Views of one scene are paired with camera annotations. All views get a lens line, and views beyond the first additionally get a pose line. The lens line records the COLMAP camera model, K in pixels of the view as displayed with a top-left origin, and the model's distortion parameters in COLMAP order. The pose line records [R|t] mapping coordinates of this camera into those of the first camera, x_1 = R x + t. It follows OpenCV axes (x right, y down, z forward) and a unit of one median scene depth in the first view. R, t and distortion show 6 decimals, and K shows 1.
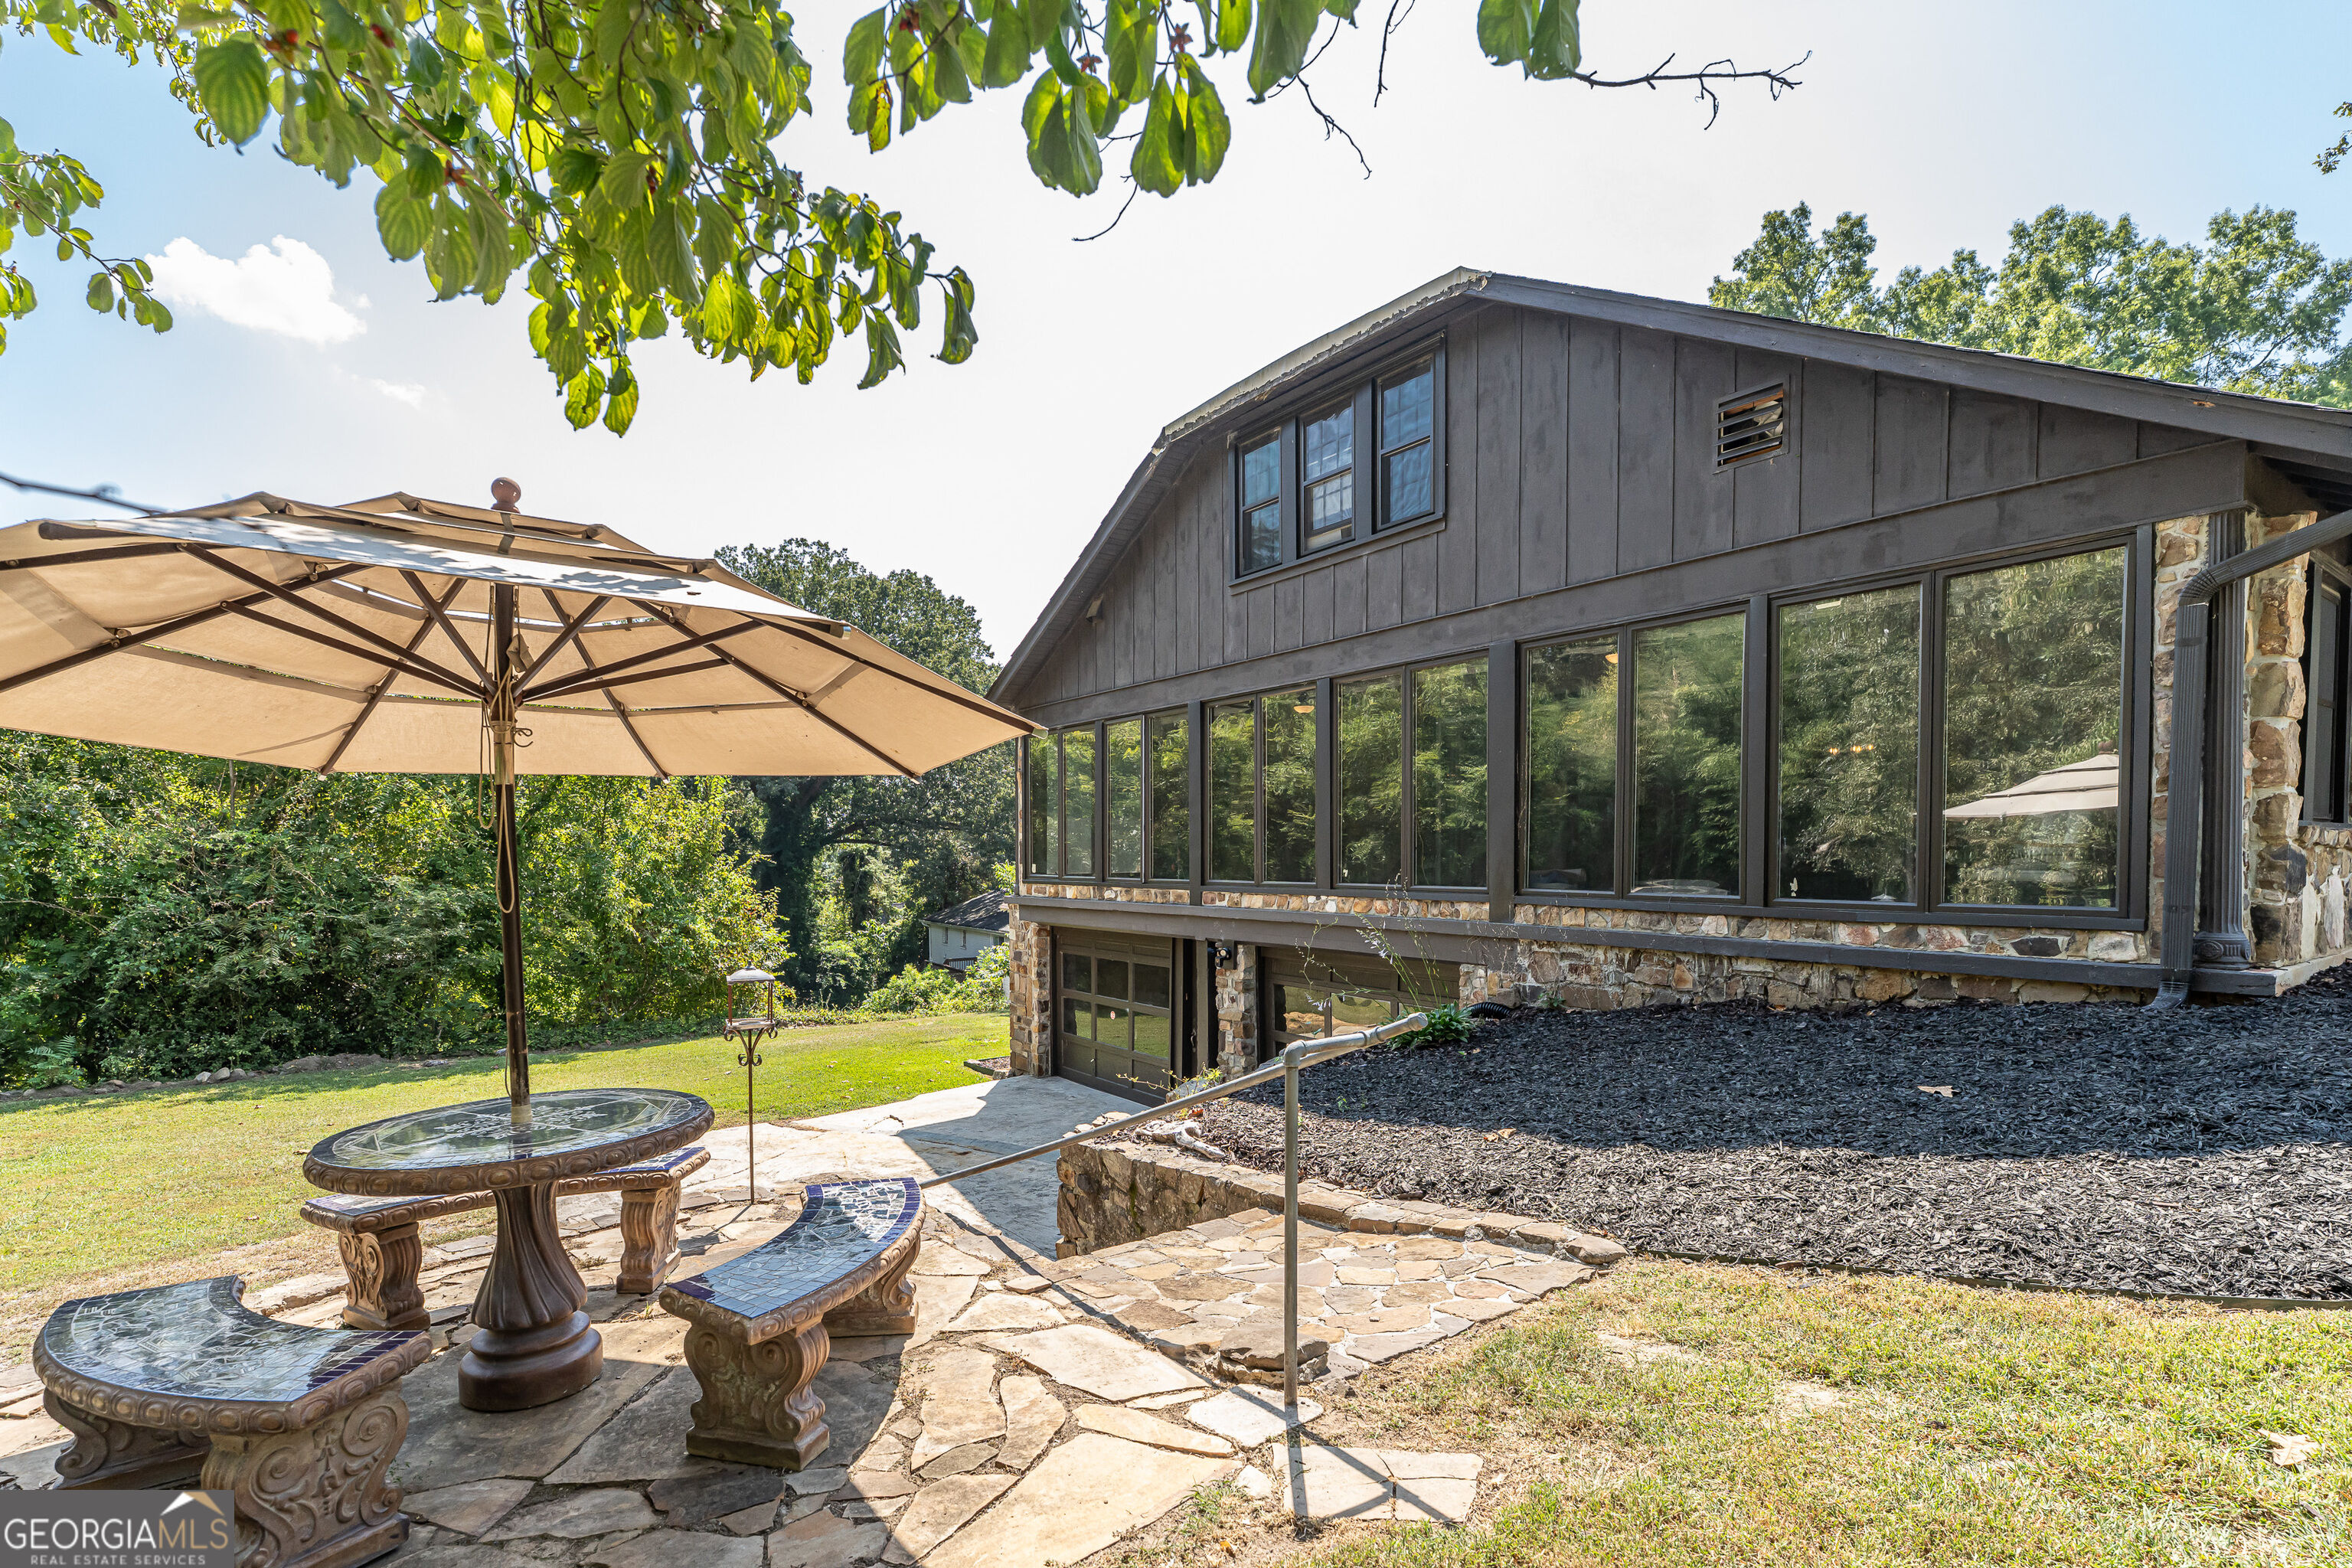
lens RADIAL K [[934.6, 0, 1165.8], [0, 934.6, 792.6], [0, 0, 1]] dist [-0.000828, 0.000034]
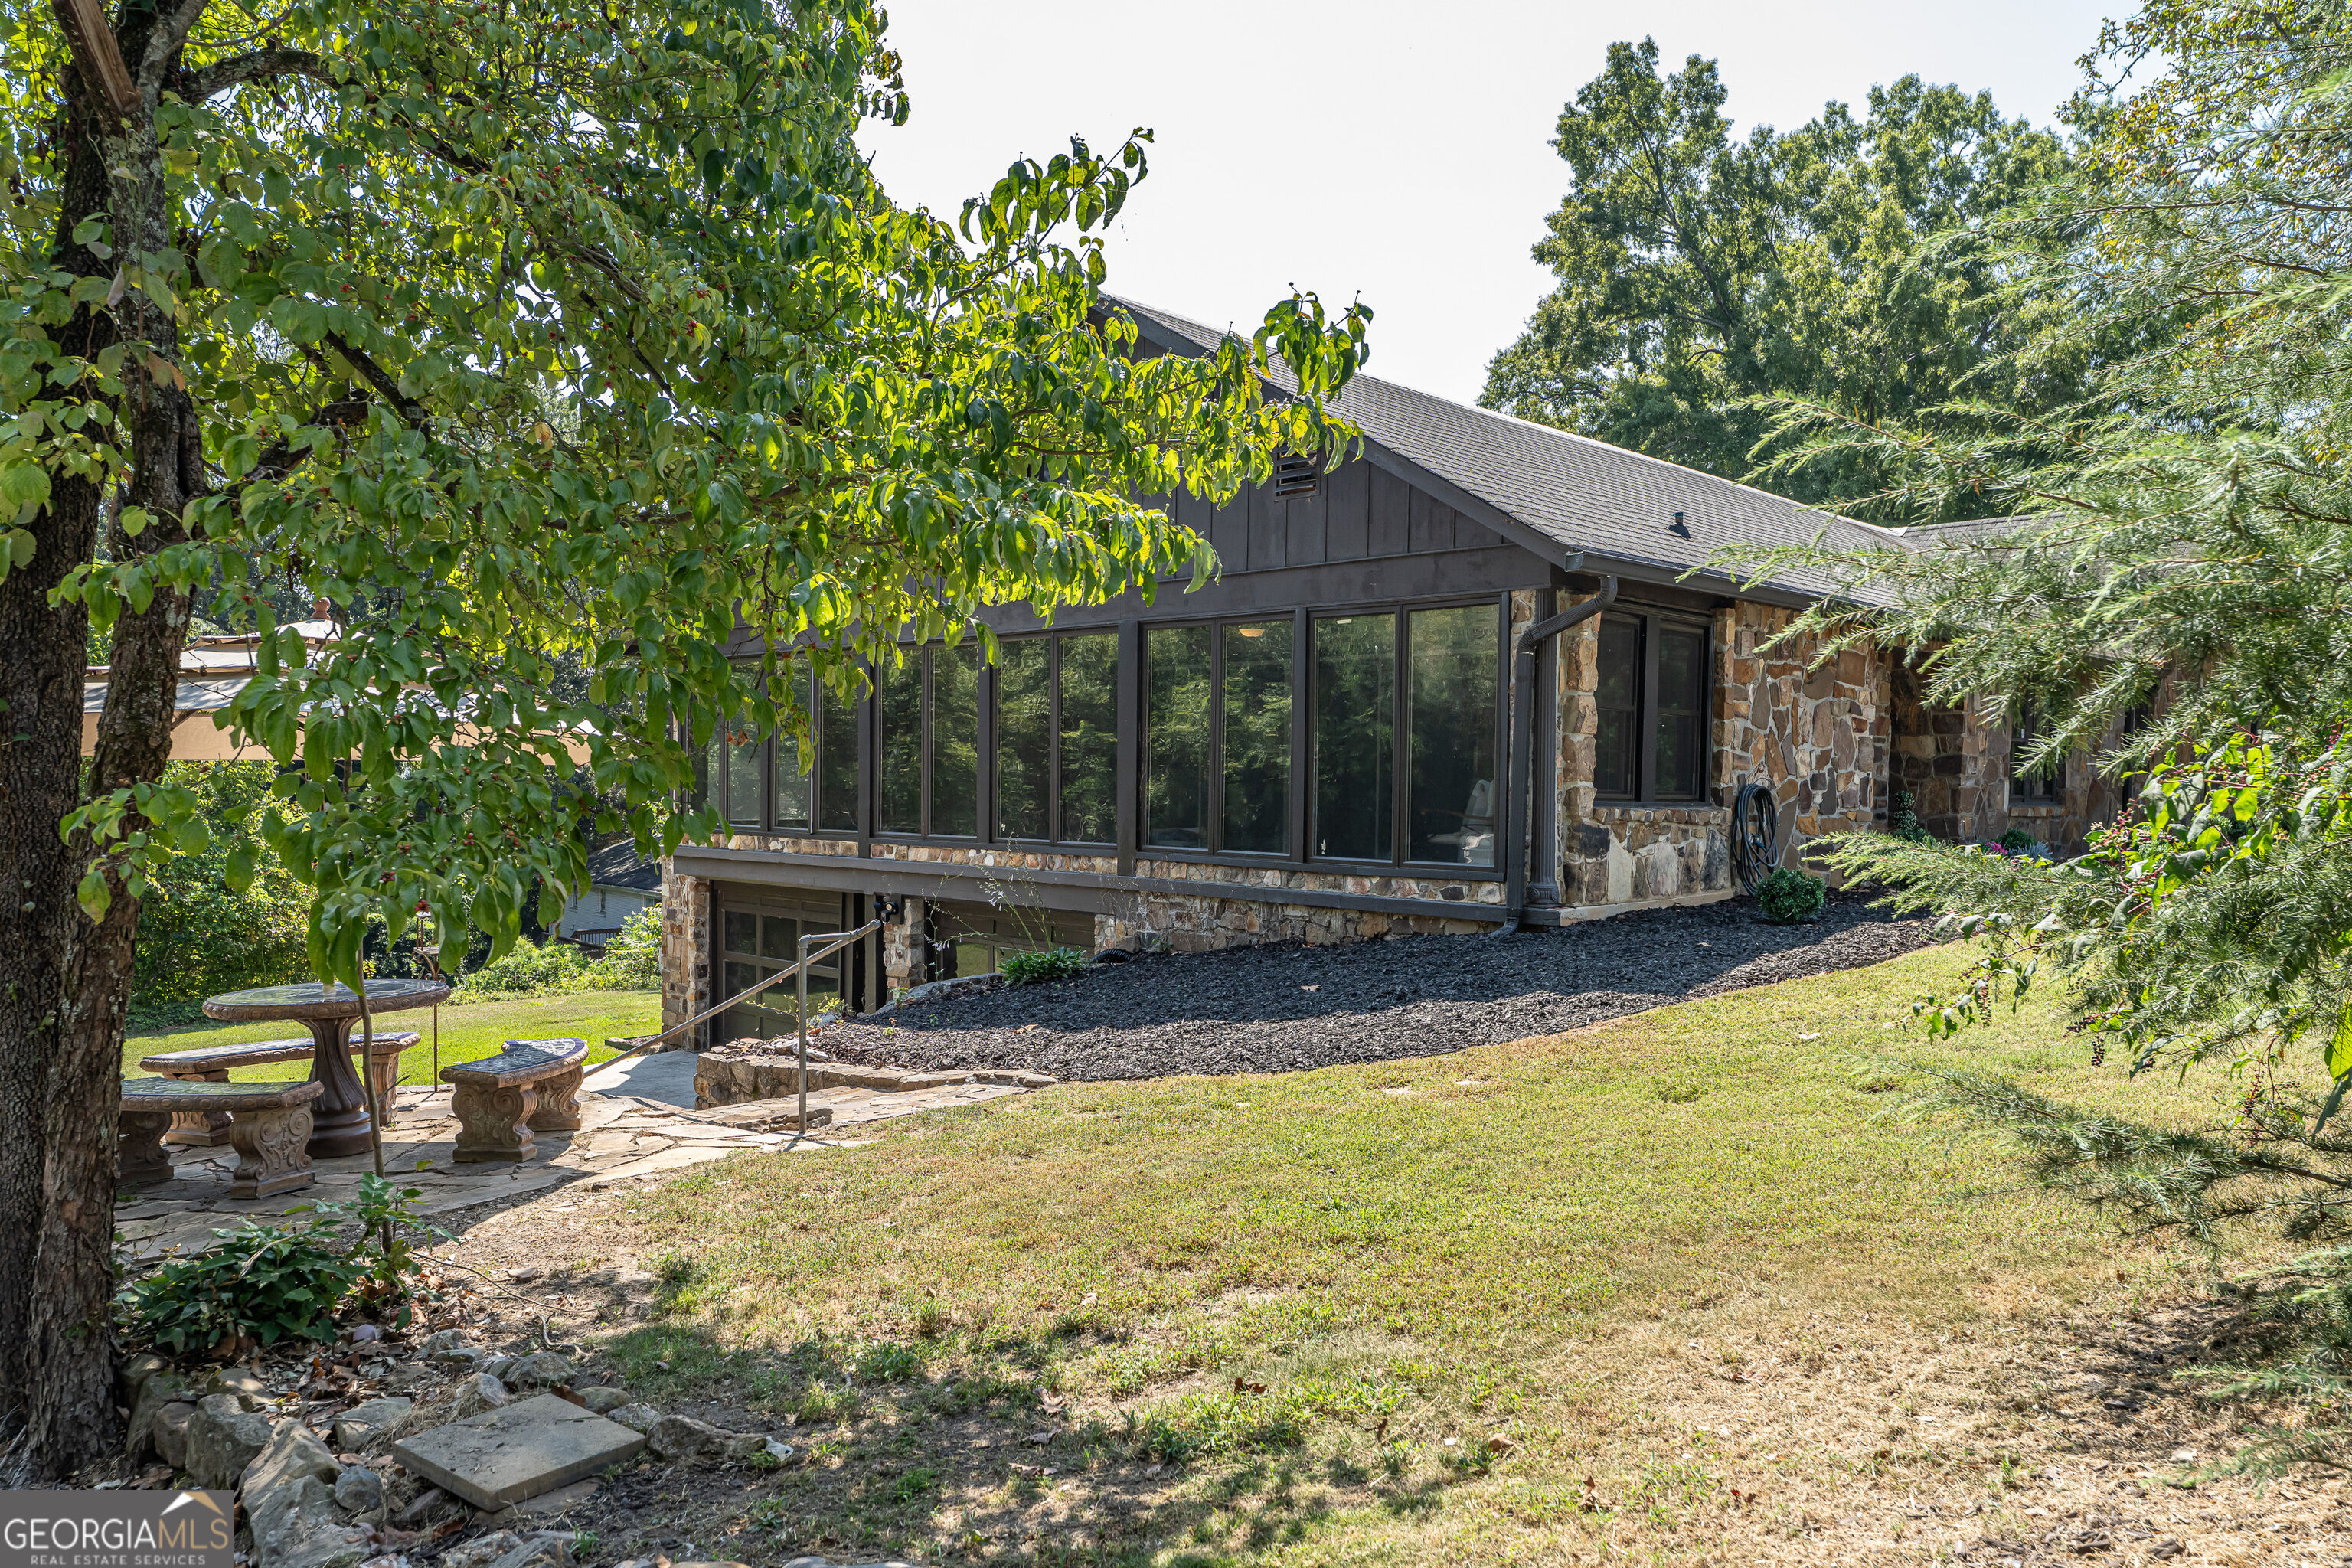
lens RADIAL K [[1452.7, 0, 1177.9], [0, 1452.7, 758.5], [0, 0, 1]] dist [-0.006822, -0.001477]
pose [[0.985976, 0.017211, 0.165996, 0.103300], [-0.026009, 0.998361, 0.050977, -0.065903], [-0.164847, -0.054579, 0.984808, -0.517060]]
